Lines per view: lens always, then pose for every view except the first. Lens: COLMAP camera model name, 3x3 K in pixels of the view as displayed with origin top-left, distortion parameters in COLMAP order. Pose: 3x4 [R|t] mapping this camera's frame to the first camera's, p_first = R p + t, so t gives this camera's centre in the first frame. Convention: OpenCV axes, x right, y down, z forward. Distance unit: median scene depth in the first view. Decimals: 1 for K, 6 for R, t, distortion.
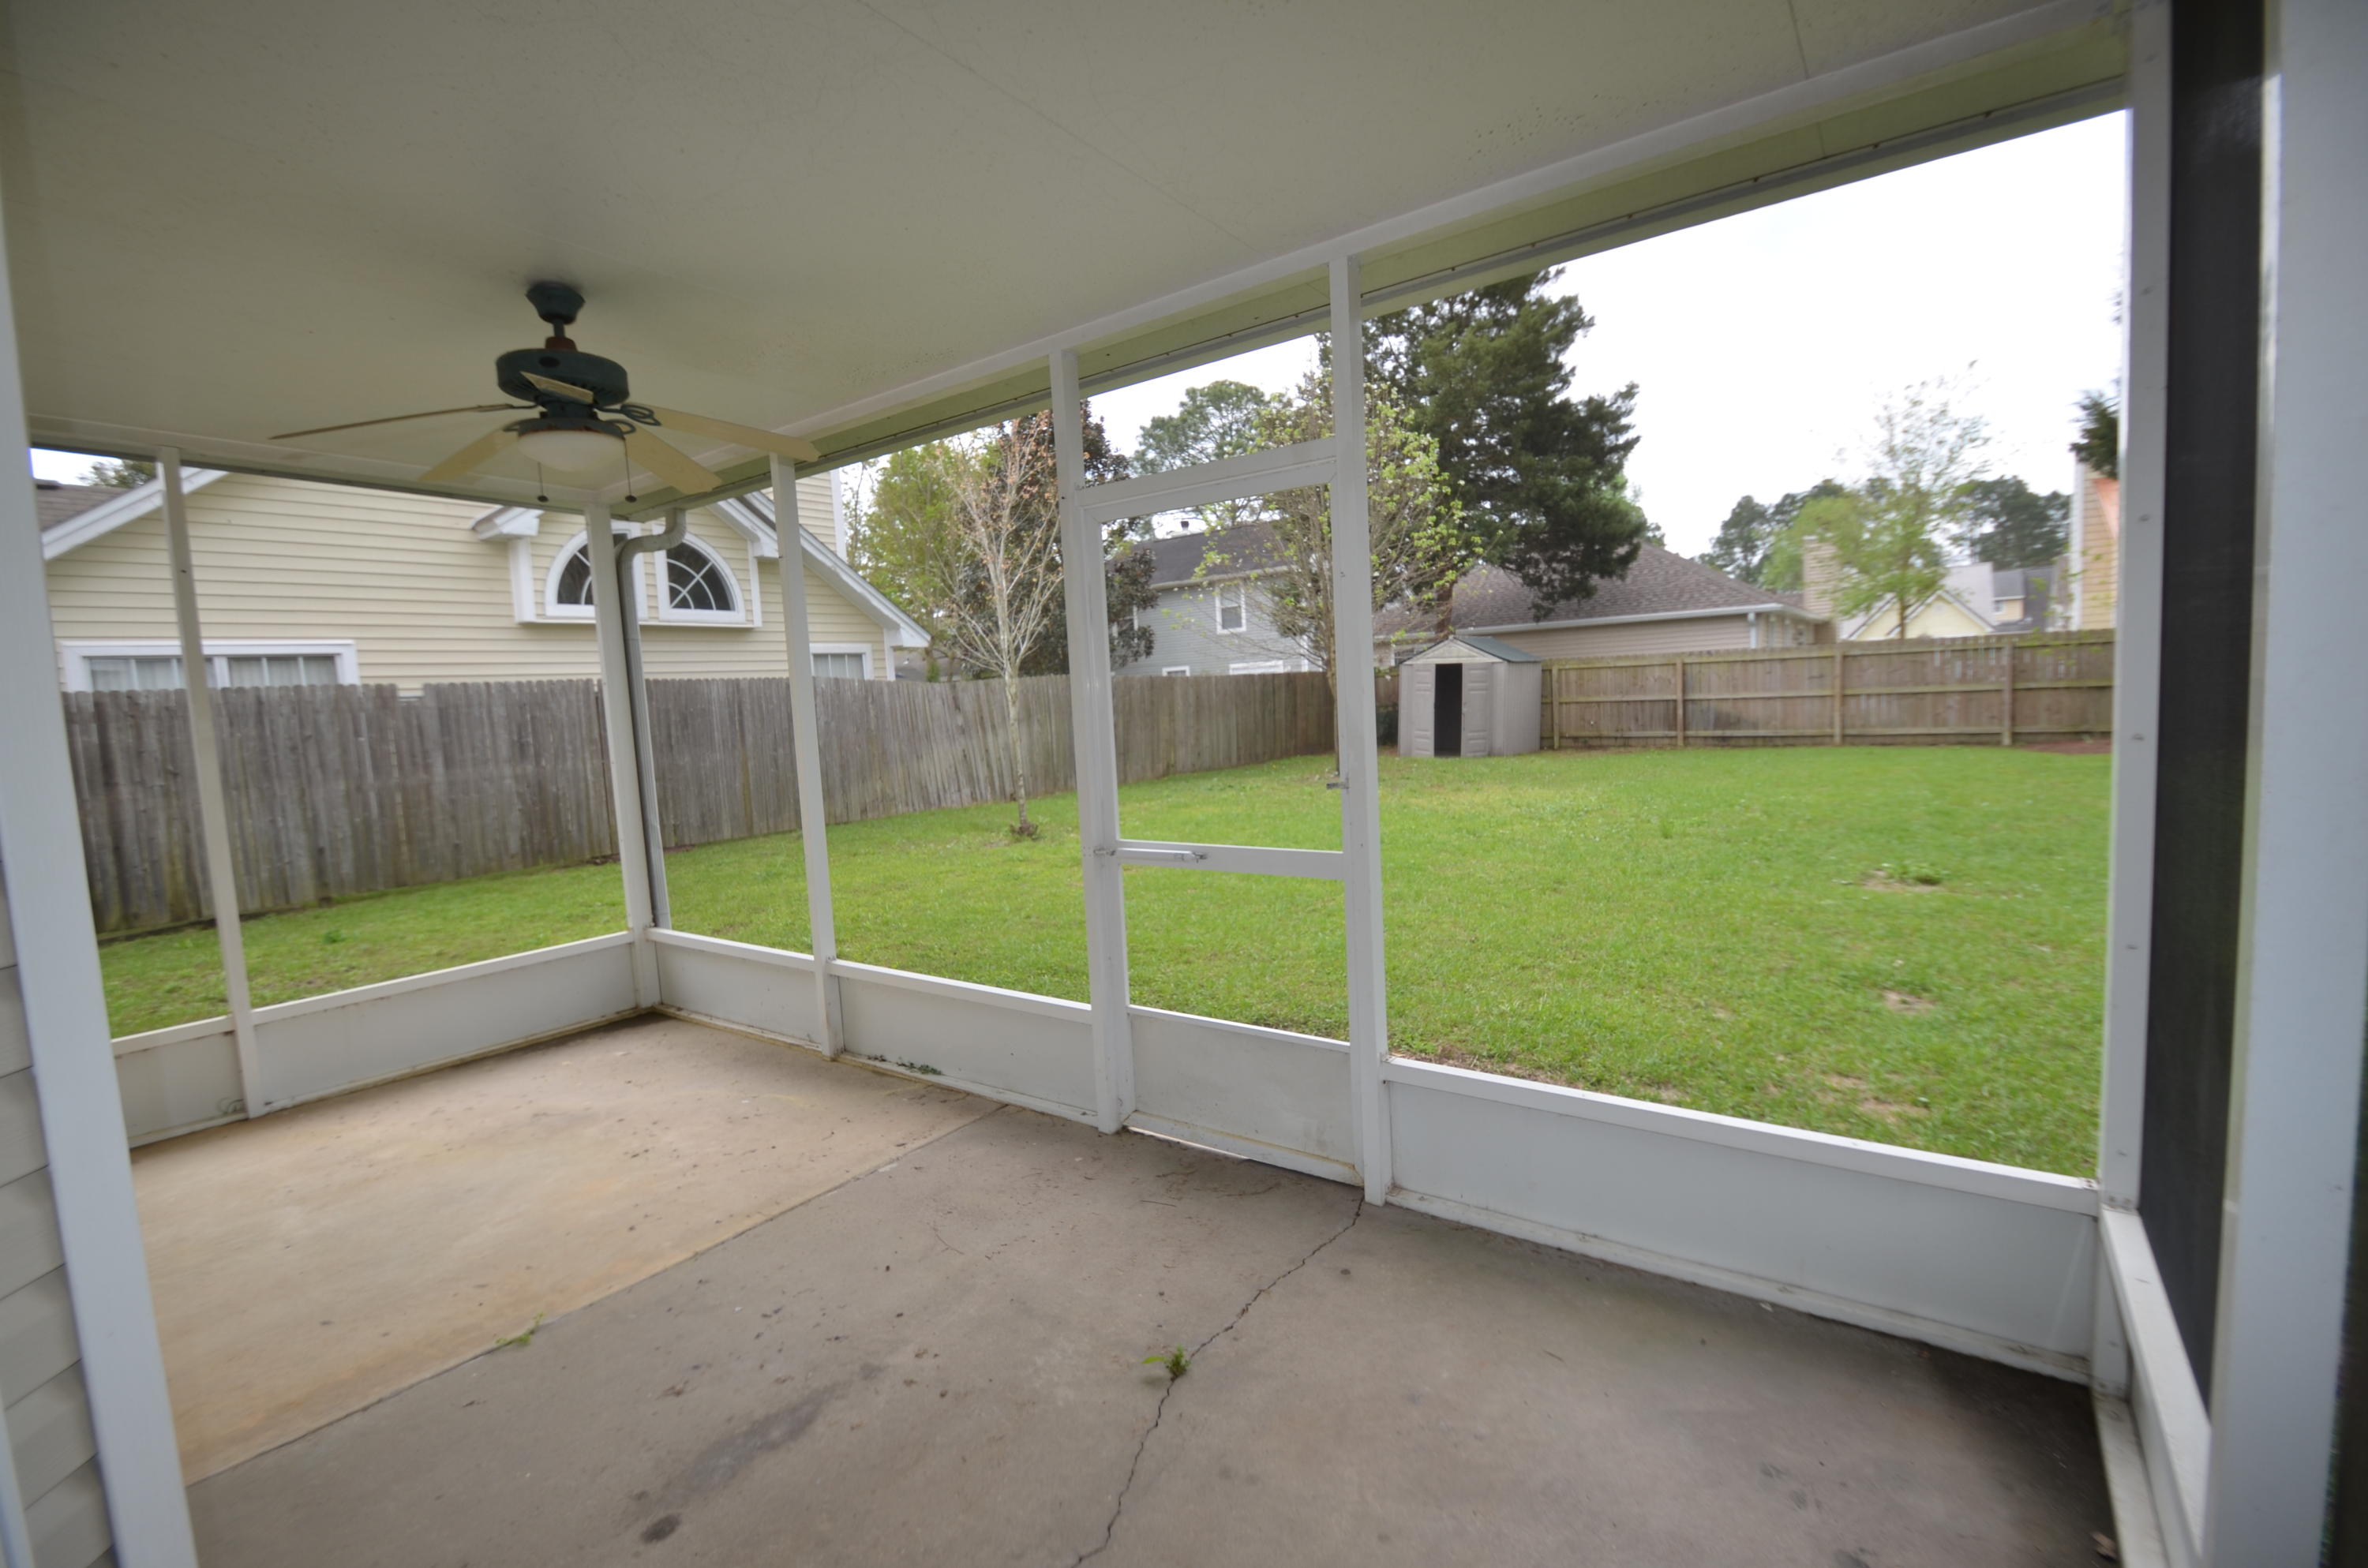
lens RADIAL K [[1040.2, 0, 1160.1], [0, 1040.2, 788.5], [0, 0, 1]] dist [-0.001409, -0.002919]
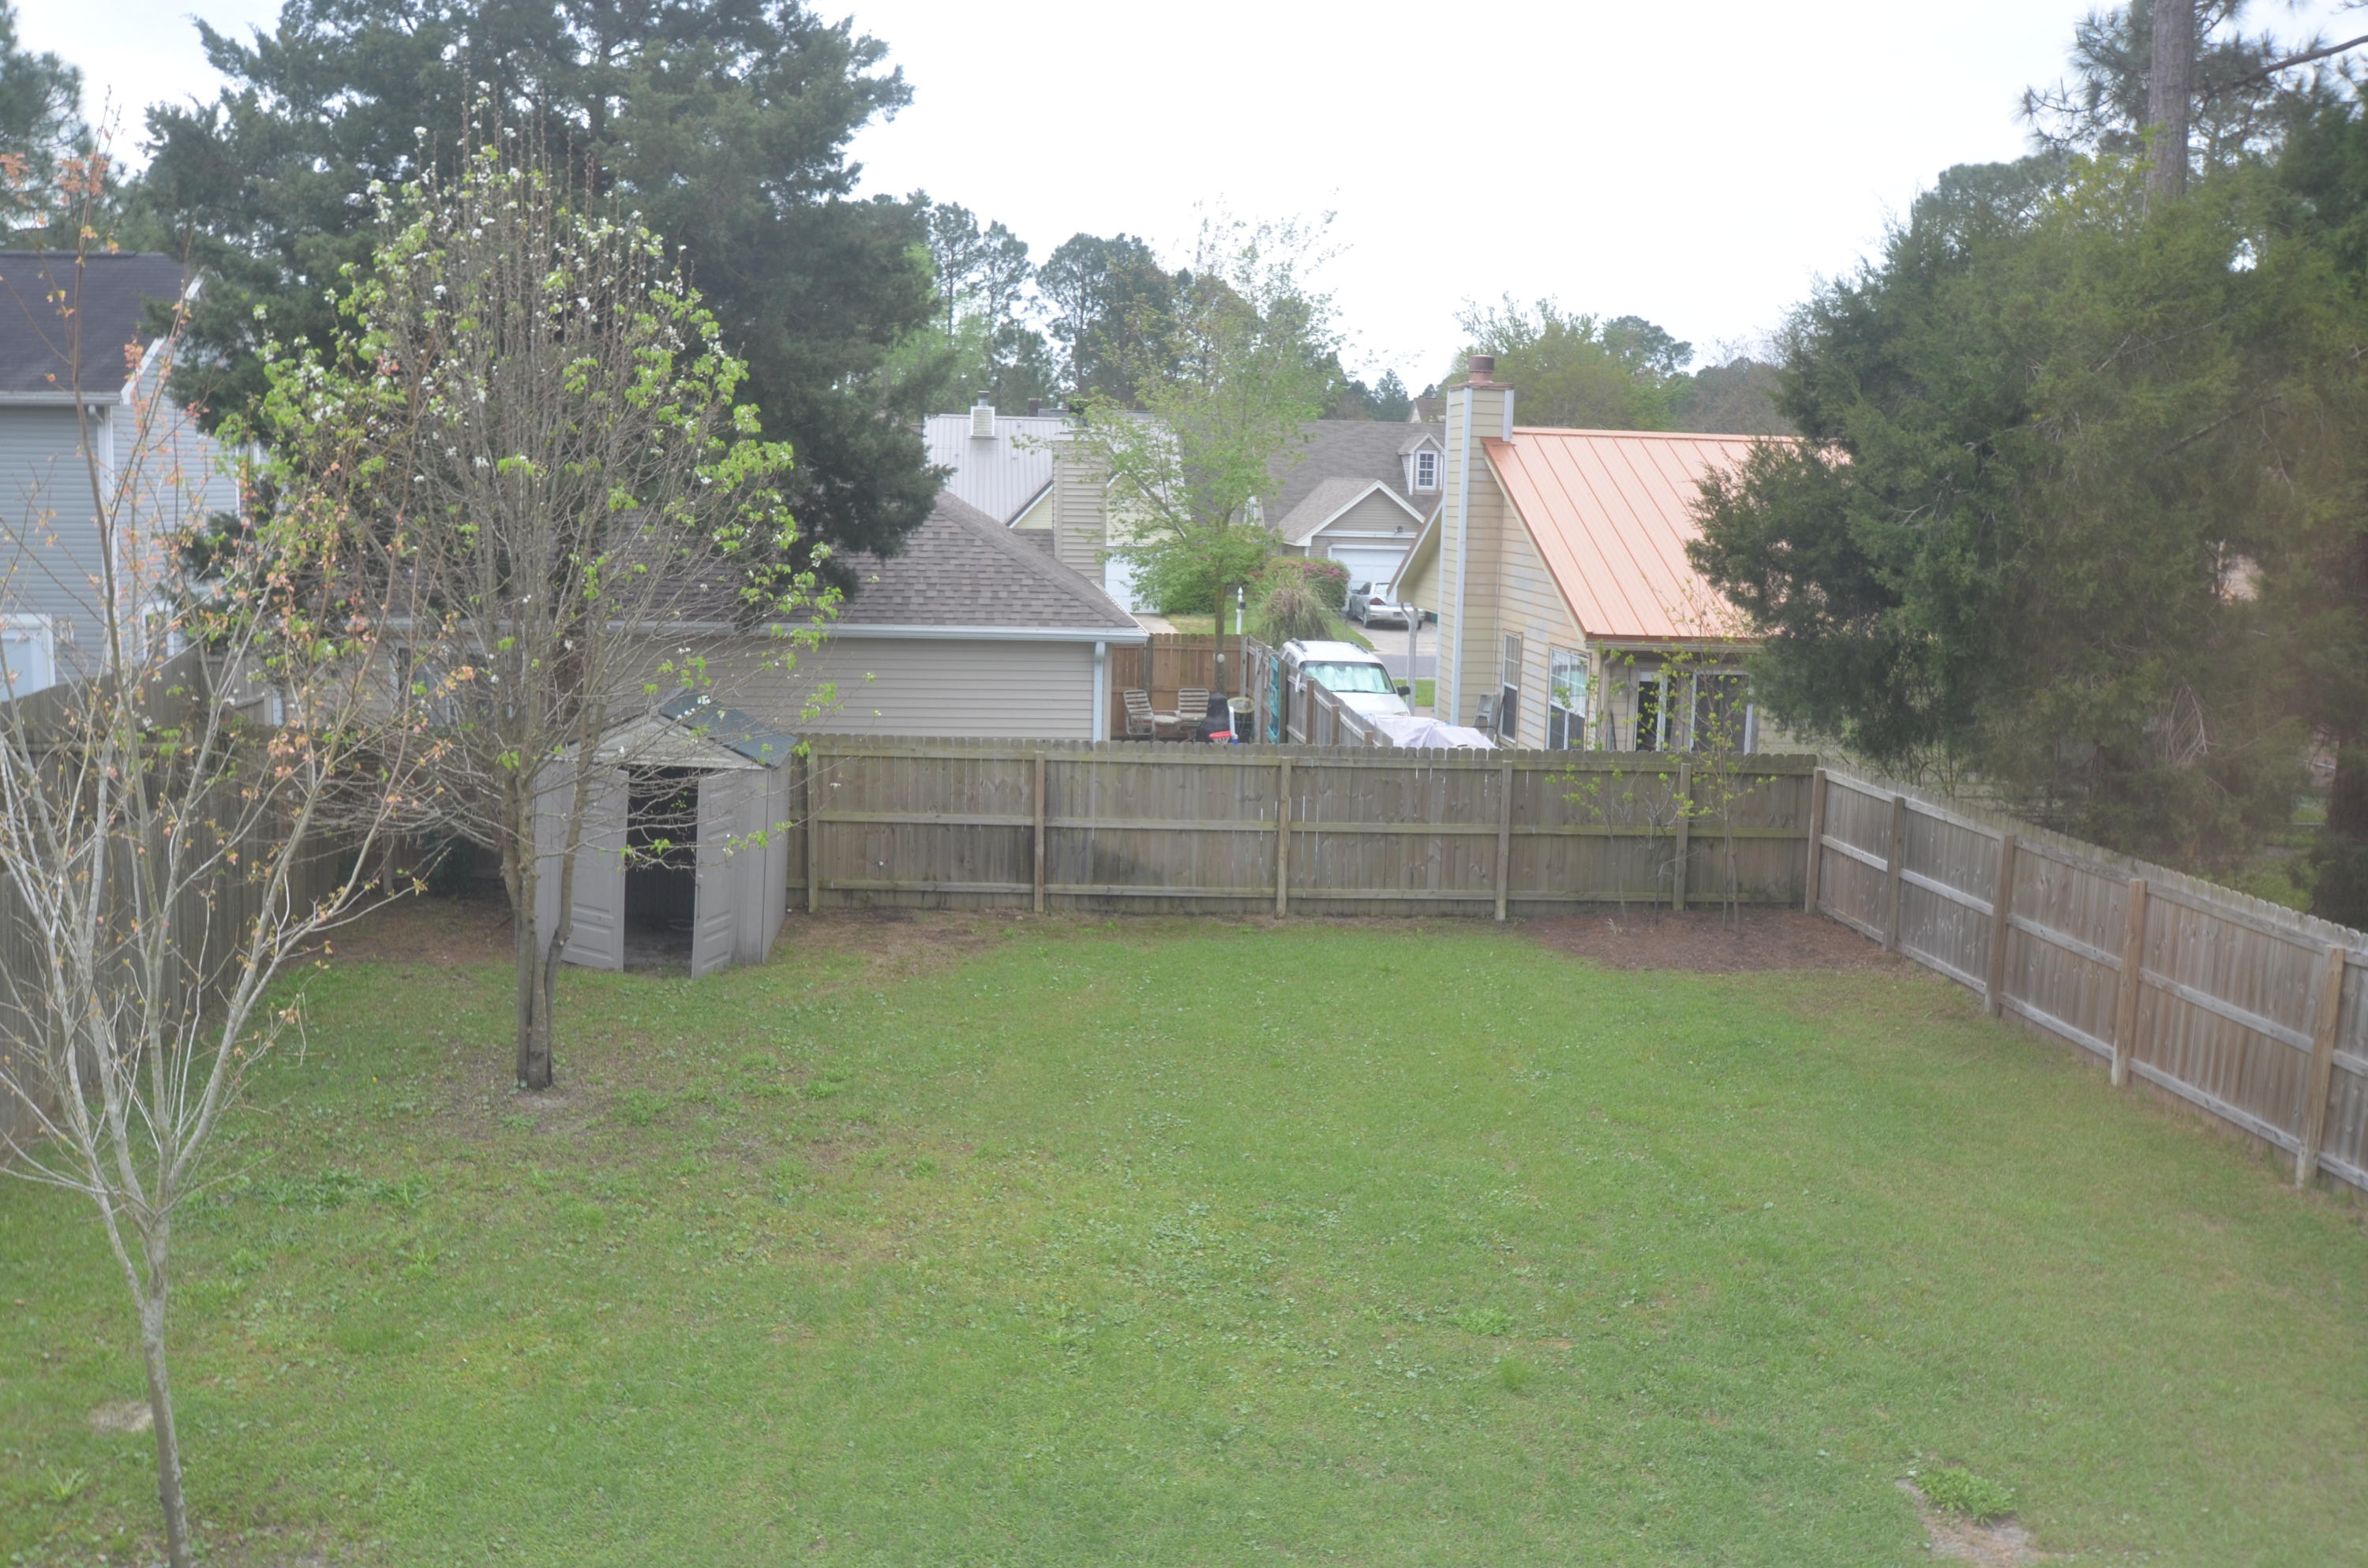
lens RADIAL K [[2174.0, 0, 1169.2], [0, 2174.0, 806.5], [0, 0, 1]] dist [-0.060688, 0.000000]
pose [[0.735548, -0.032077, 0.676712, -0.223542], [-0.005339, 0.998573, 0.053138, -0.165813], [-0.677451, -0.042698, 0.734328, 0.137701]]
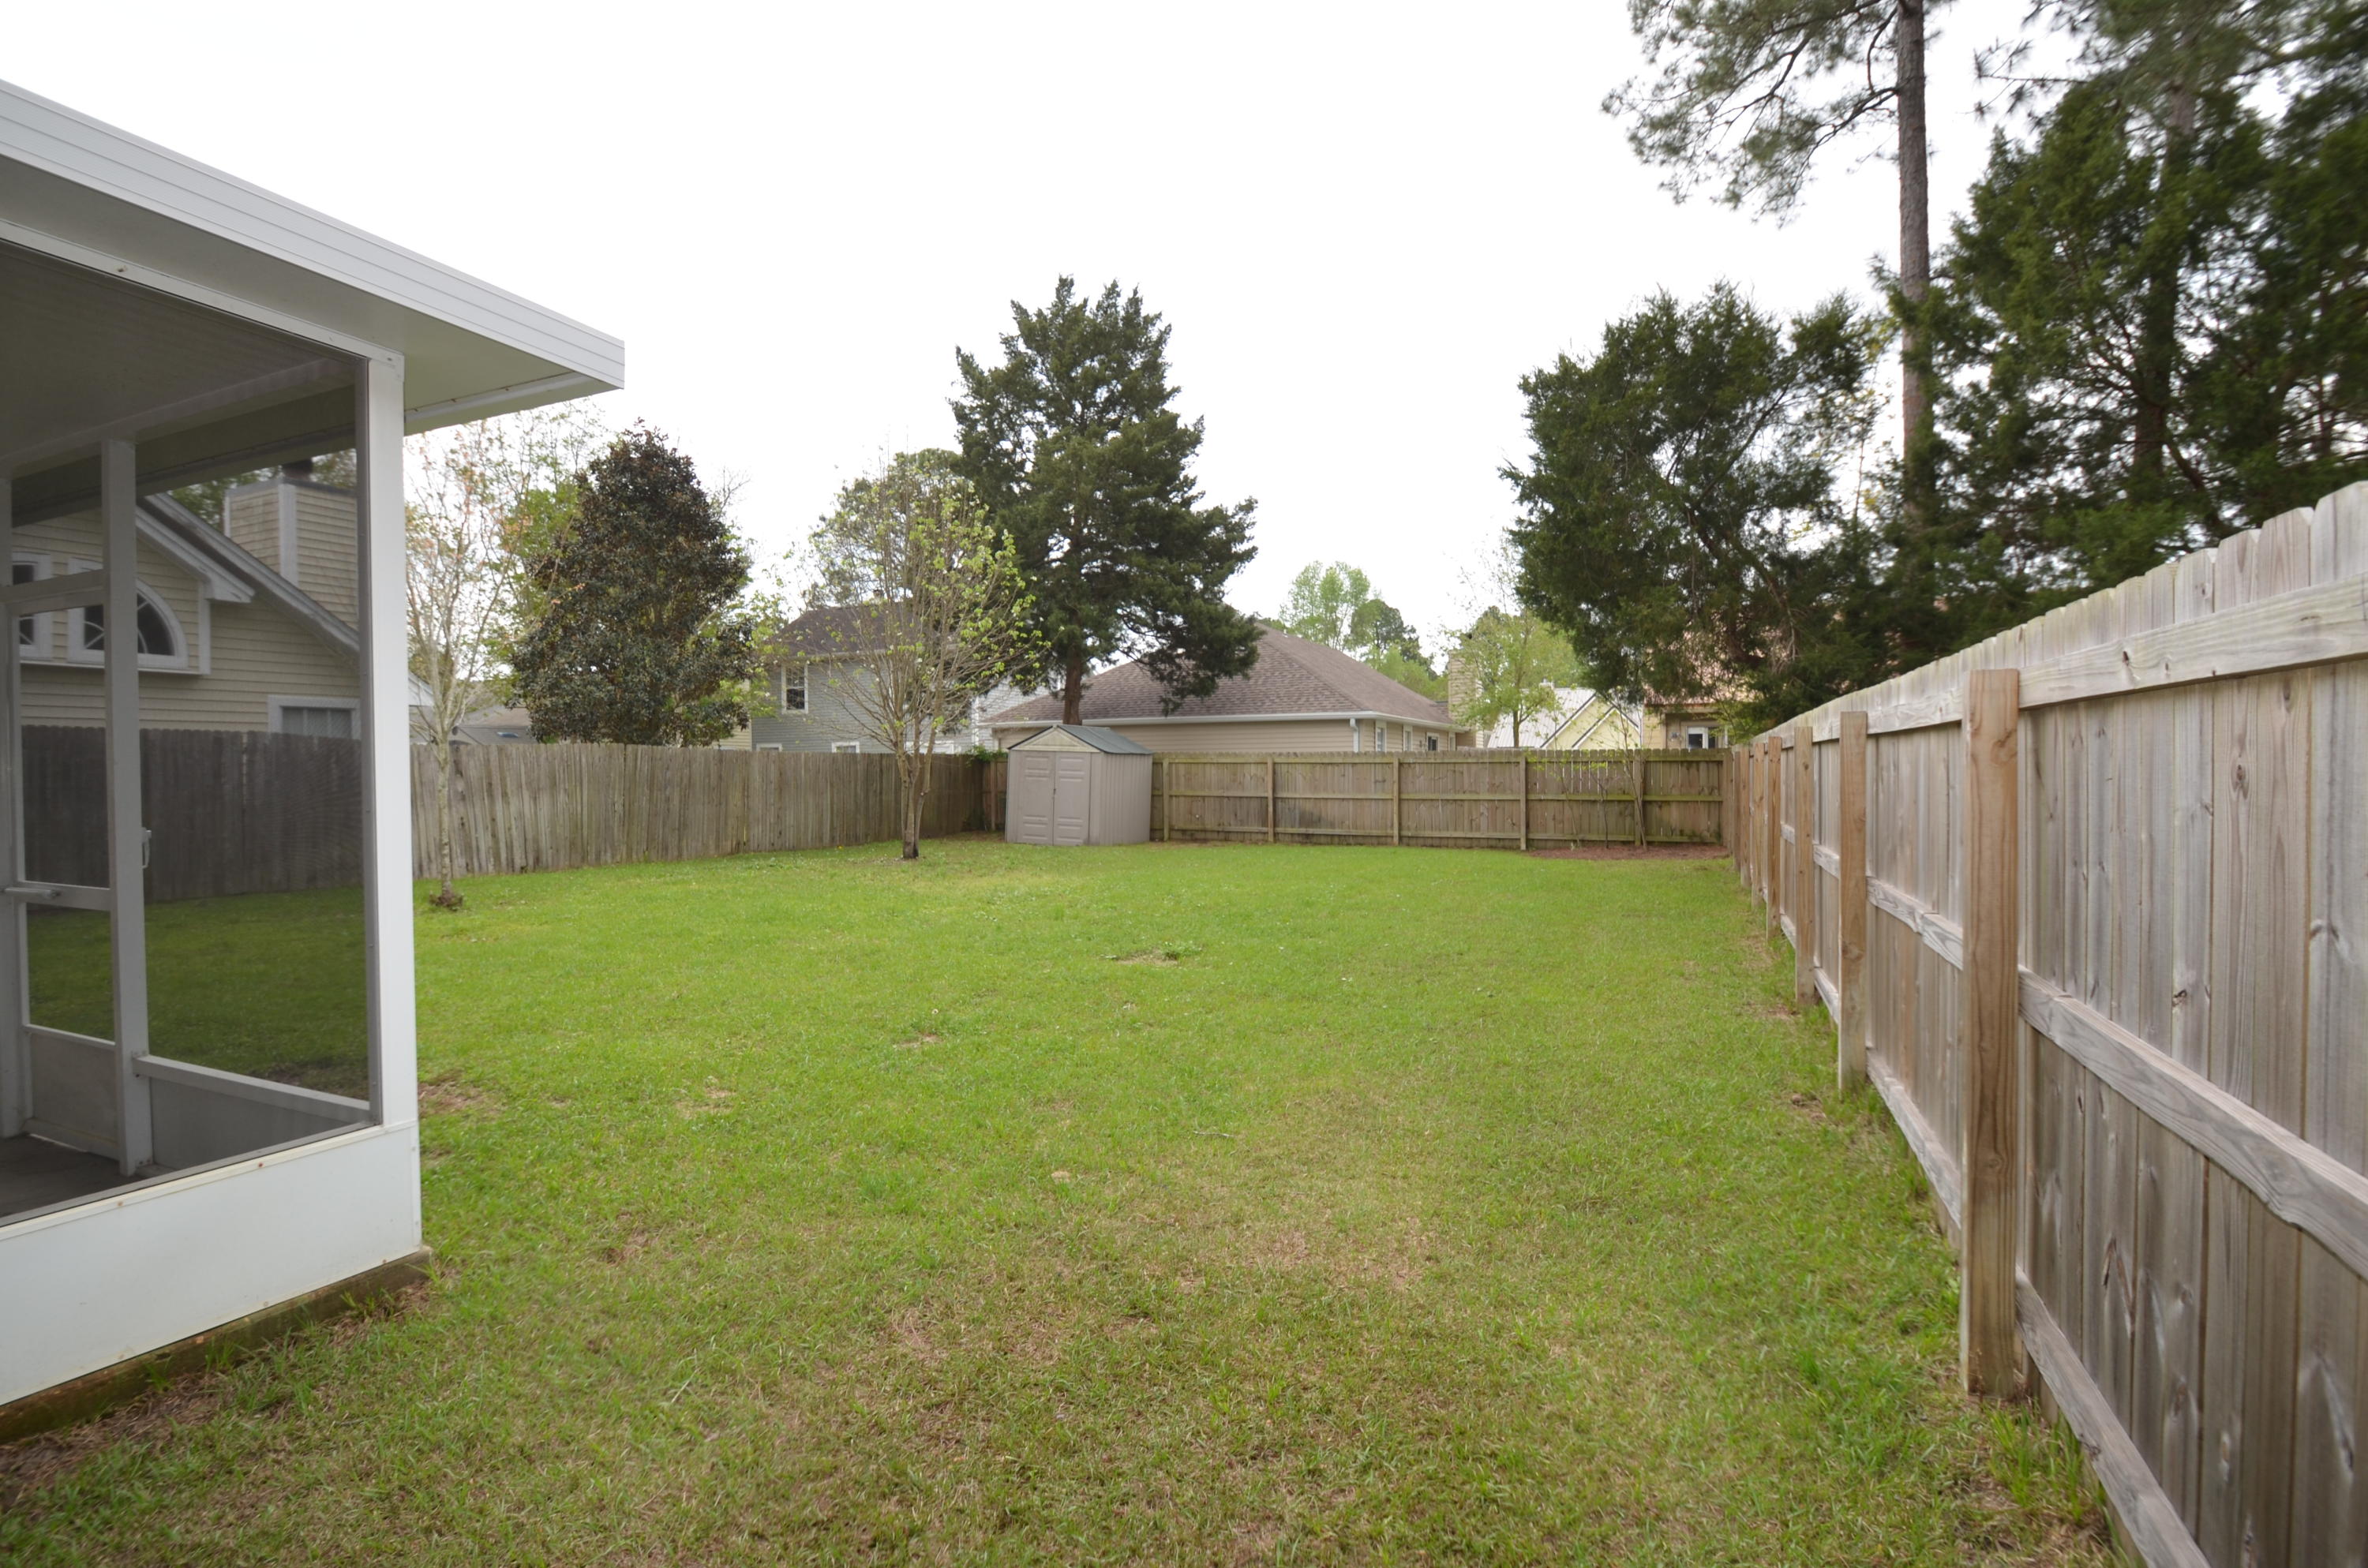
lens RADIAL K [[1129.5, 0, 1174.6], [0, 1129.5, 782.6], [0, 0, 1]] dist [-0.002285, -0.010705]
pose [[0.978027, 0.044344, 0.203706, 0.183418], [-0.026880, 0.995783, -0.087712, 0.002472], [-0.206736, 0.080309, 0.975095, -0.096133]]
